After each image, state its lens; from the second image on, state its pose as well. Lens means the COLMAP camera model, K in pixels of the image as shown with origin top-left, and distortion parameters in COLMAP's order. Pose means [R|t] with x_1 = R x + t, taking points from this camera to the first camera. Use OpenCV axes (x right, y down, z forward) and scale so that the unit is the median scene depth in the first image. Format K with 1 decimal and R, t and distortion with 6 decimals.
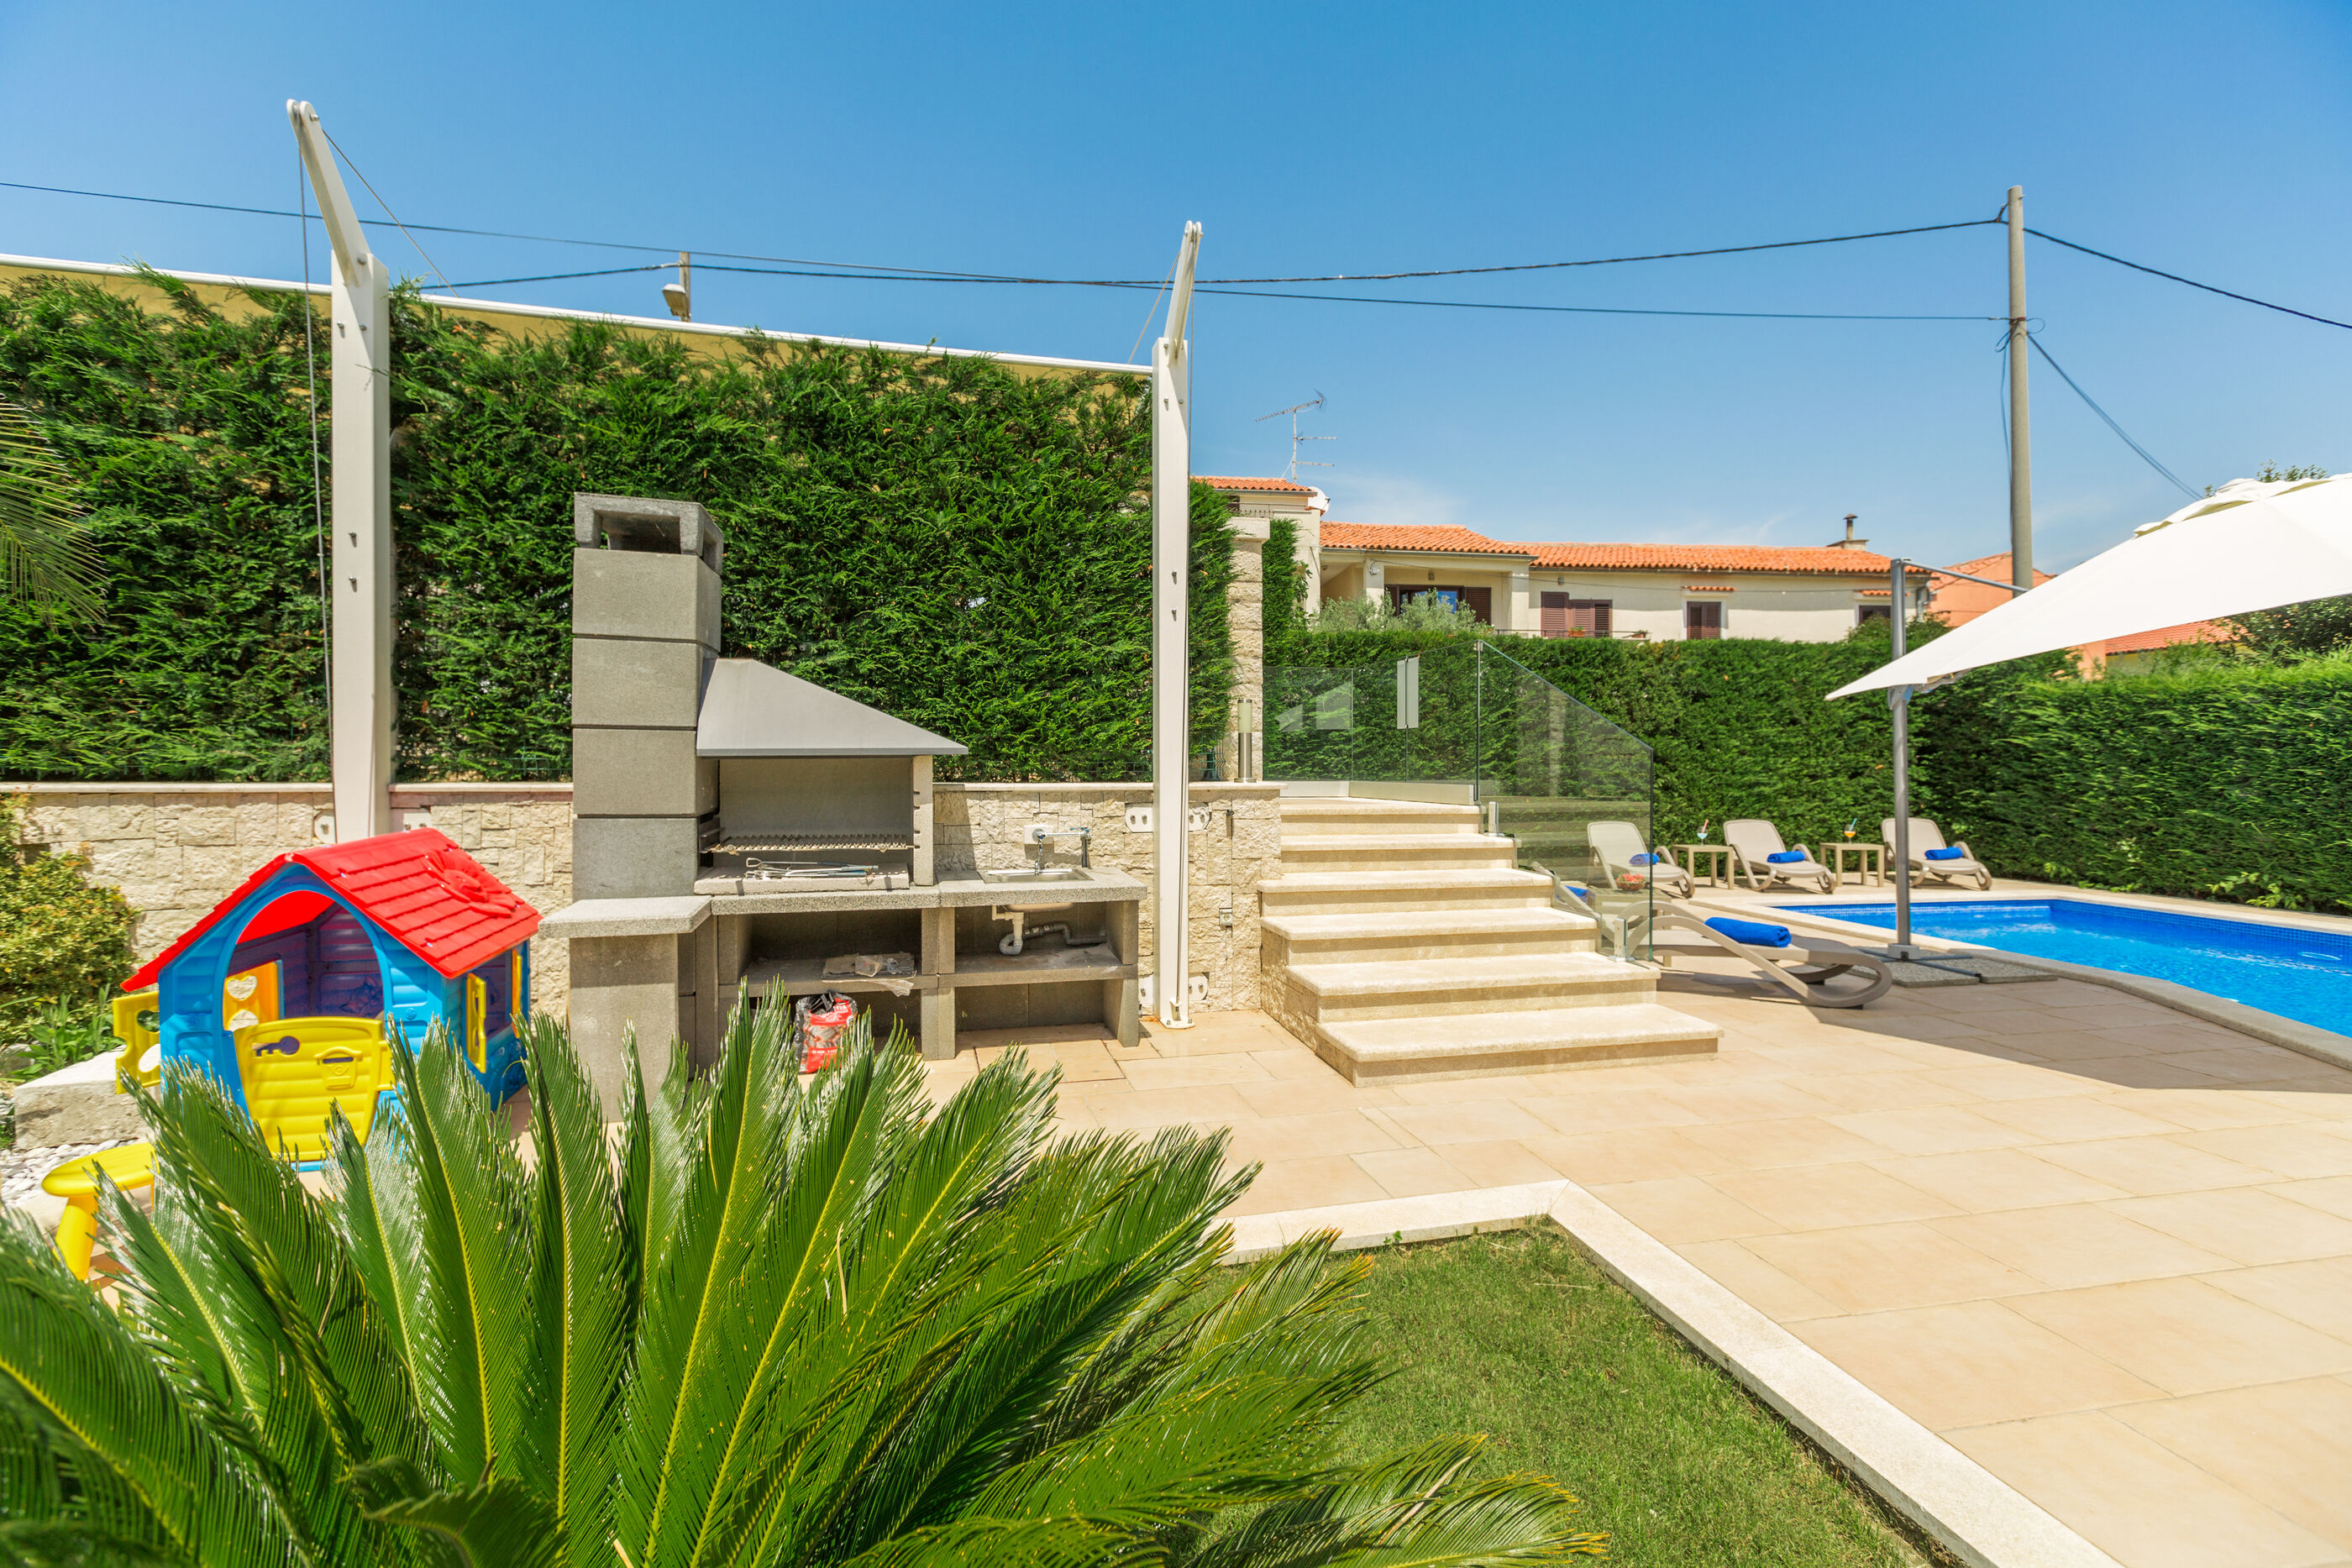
lens RADIAL K [[1044.9, 0, 1157.9], [0, 1044.9, 769.1], [0, 0, 1]] dist [-0.007102, 0.002778]
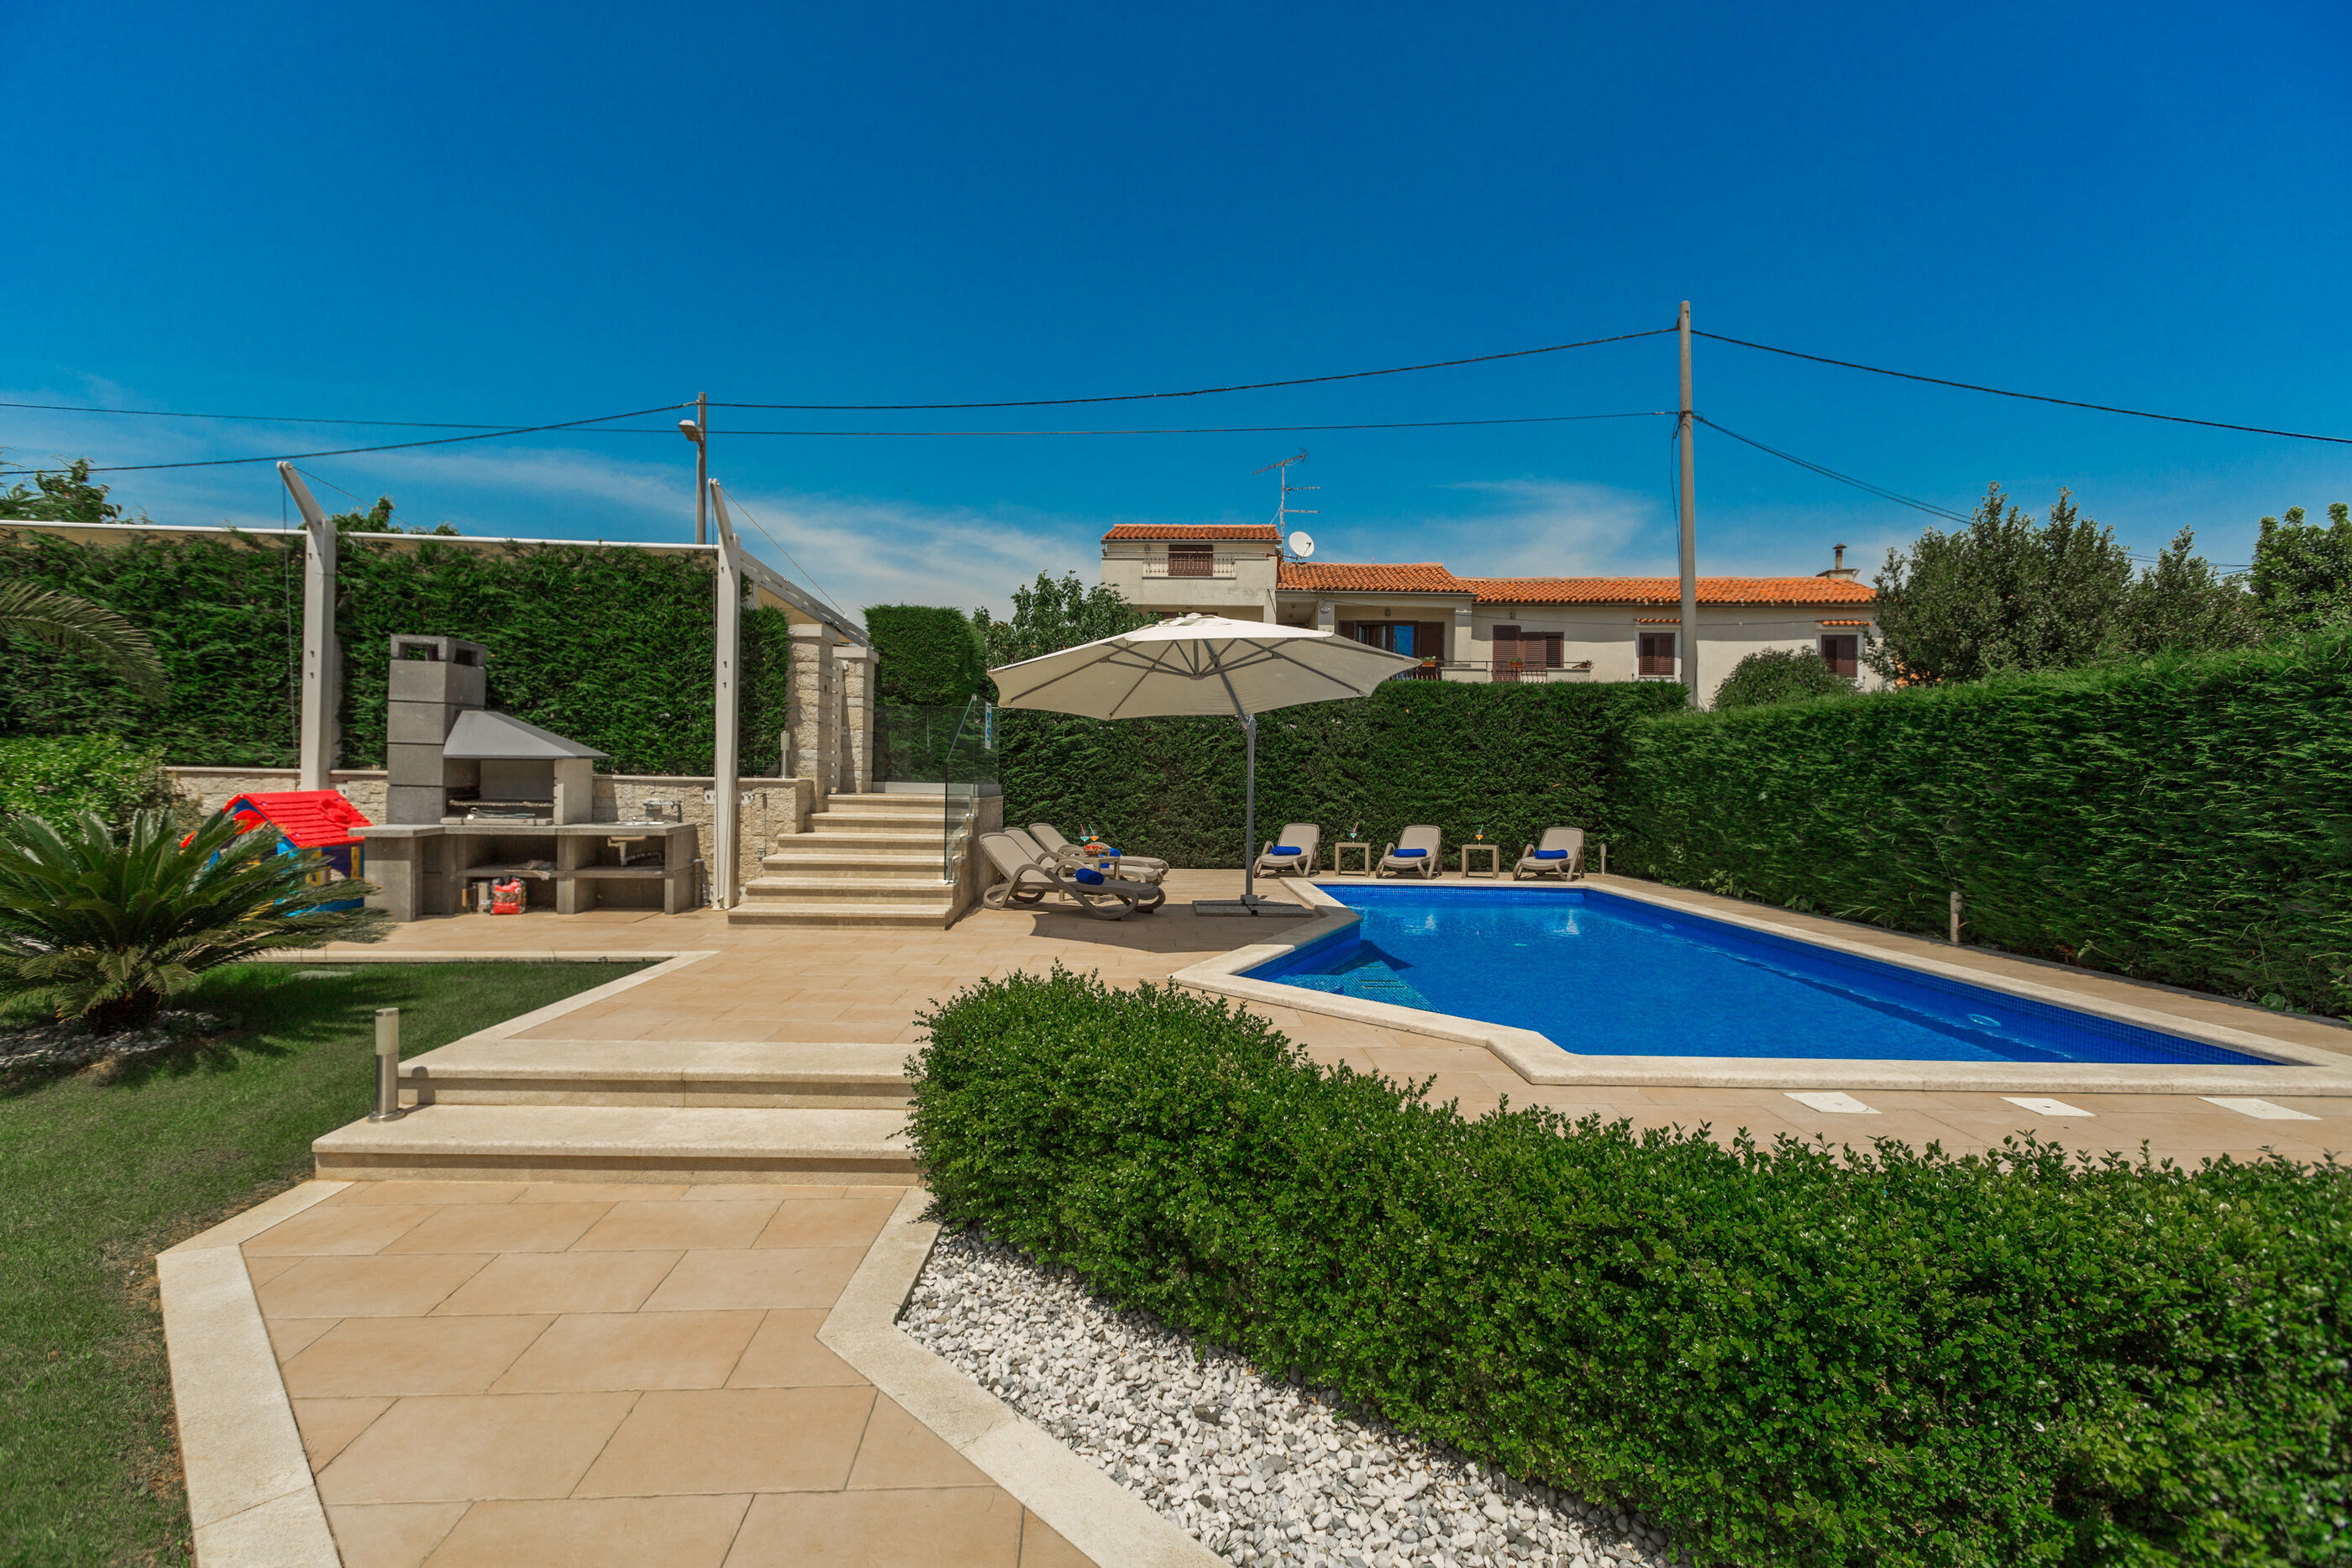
lens RADIAL K [[1044.9, 0, 1153.0], [0, 1044.9, 768.2], [0, 0, 1]] dist [-0.007102, 0.002778]
pose [[0.984827, 0.013883, -0.172981, 1.025081], [-0.017057, 0.999712, -0.016879, 0.014706], [0.172697, 0.019573, 0.984781, -0.628604]]
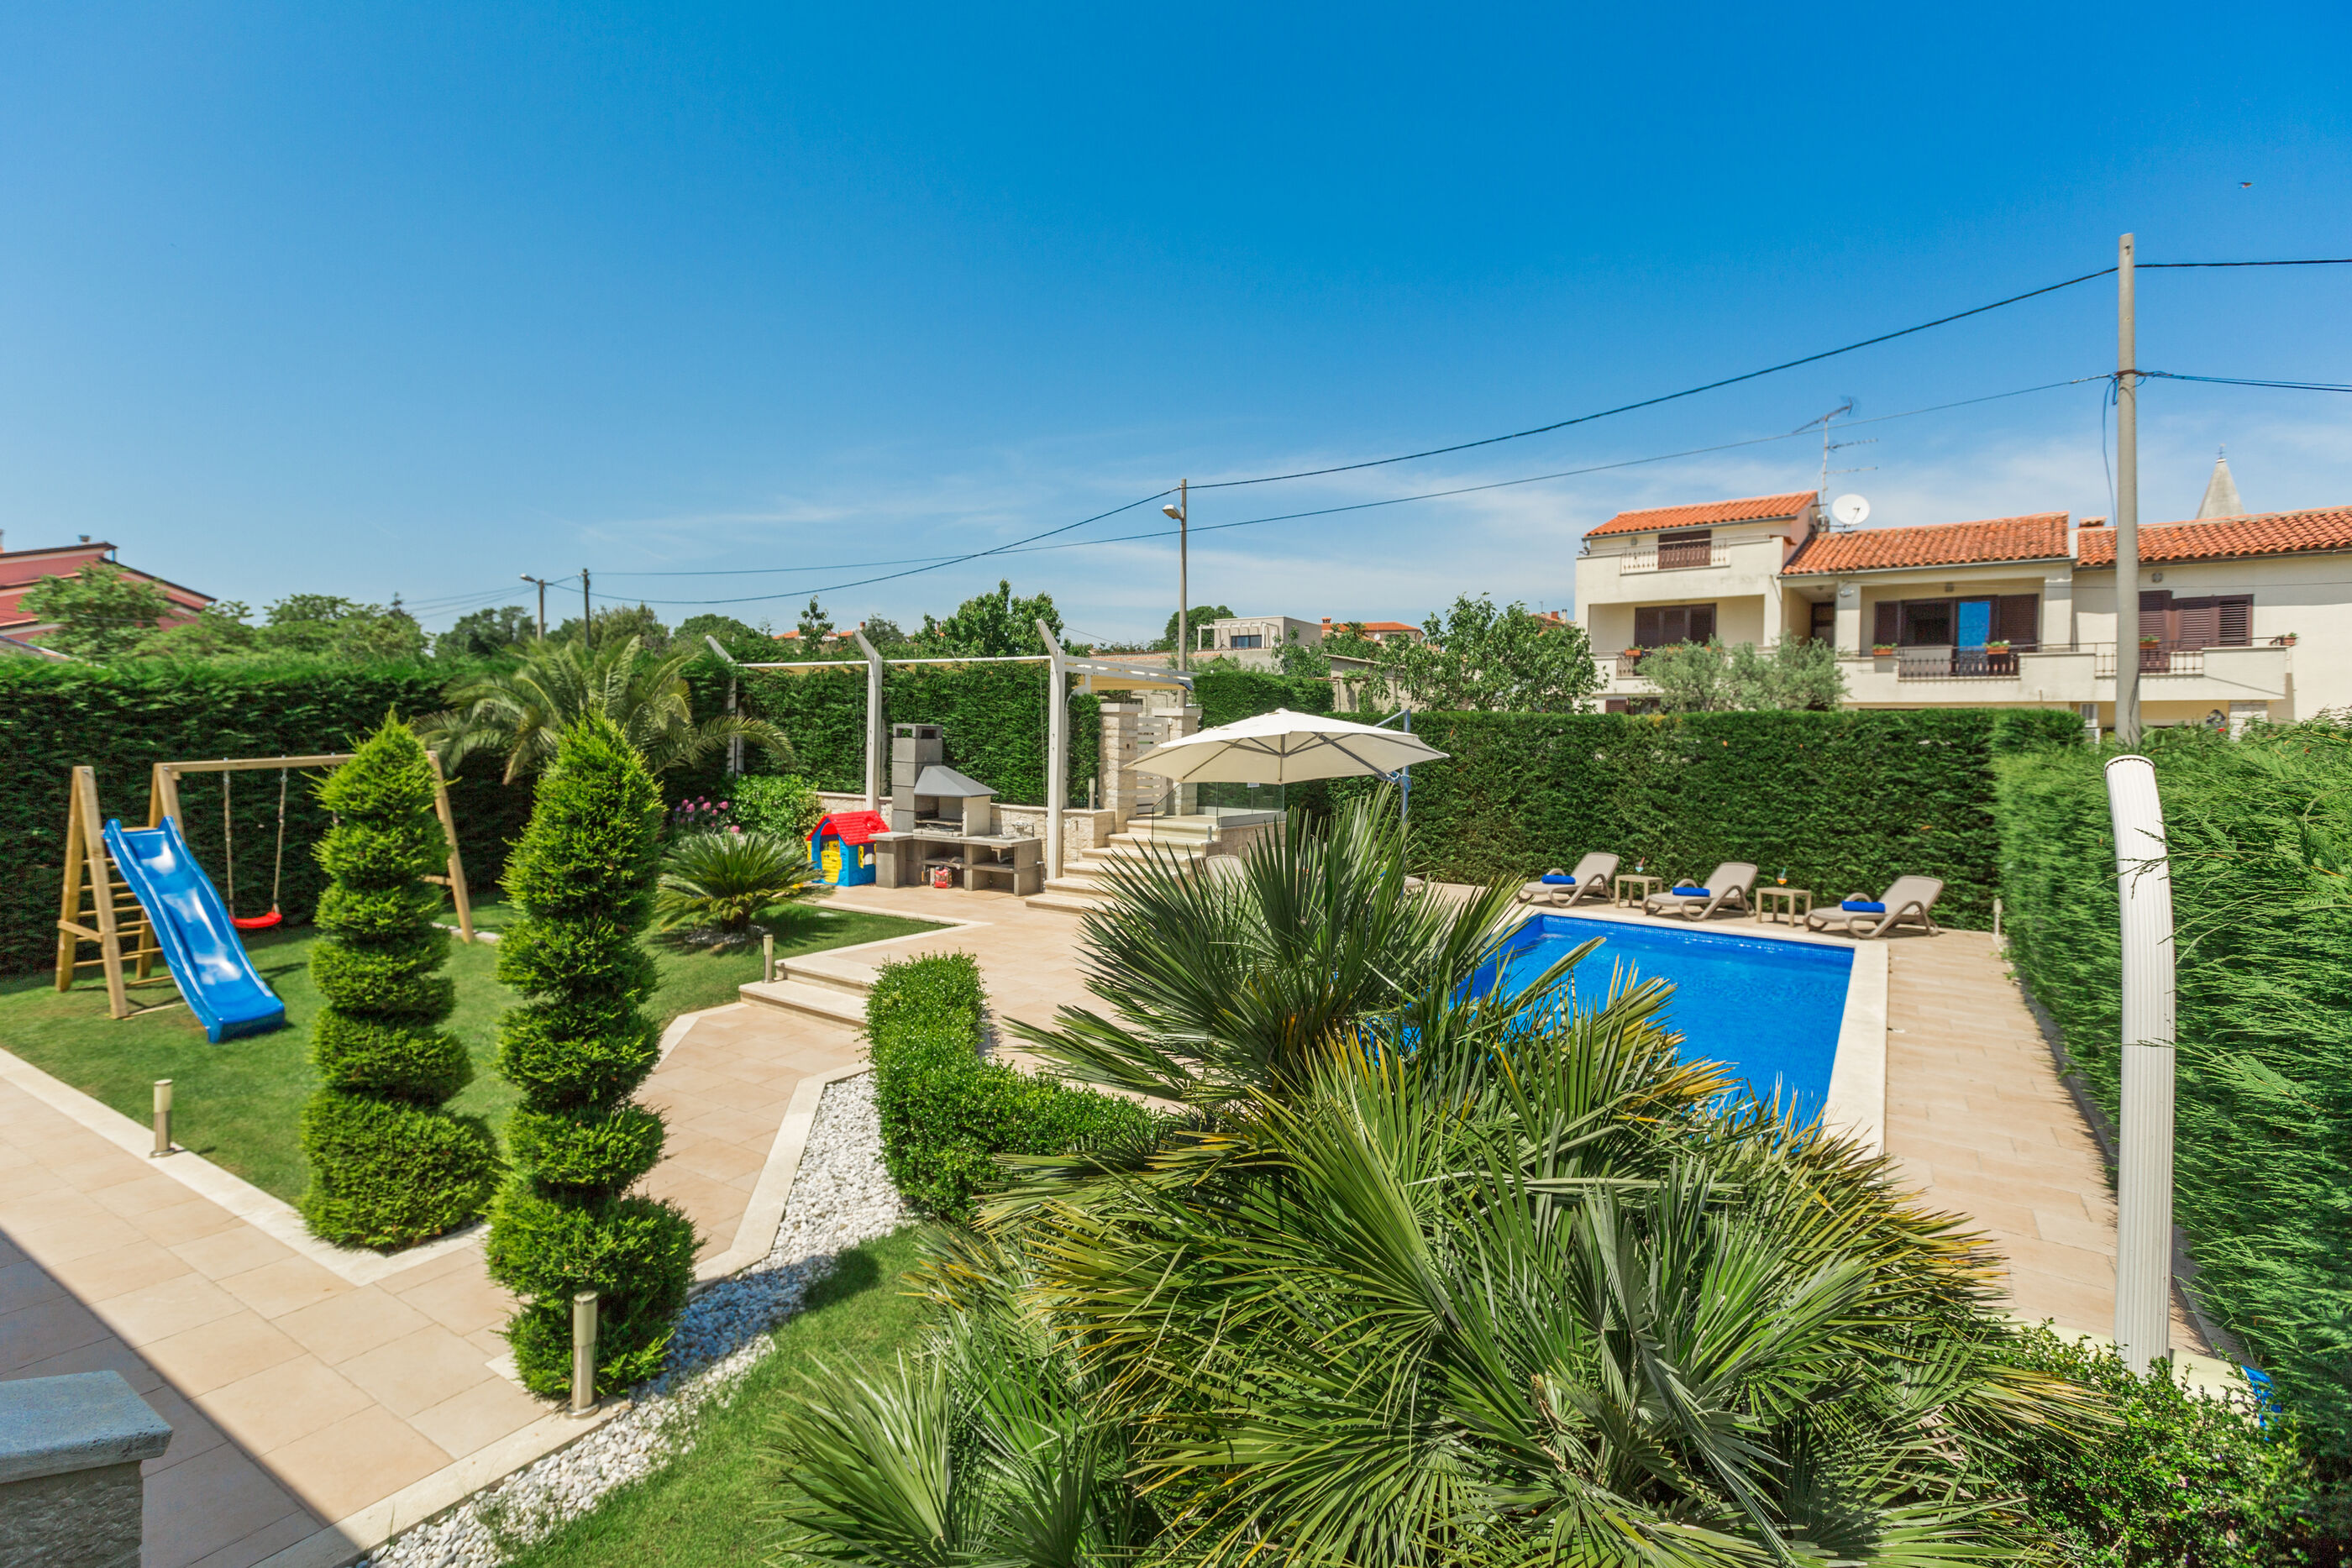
lens RADIAL K [[1044.9, 0, 1103.4], [0, 1044.9, 774.3], [0, 0, 1]] dist [-0.007102, 0.002778]
pose [[0.684160, 0.037795, -0.728352, 2.070249], [-0.022287, 0.999273, 0.030919, -0.164654], [0.728992, -0.004921, 0.684505, -0.788165]]
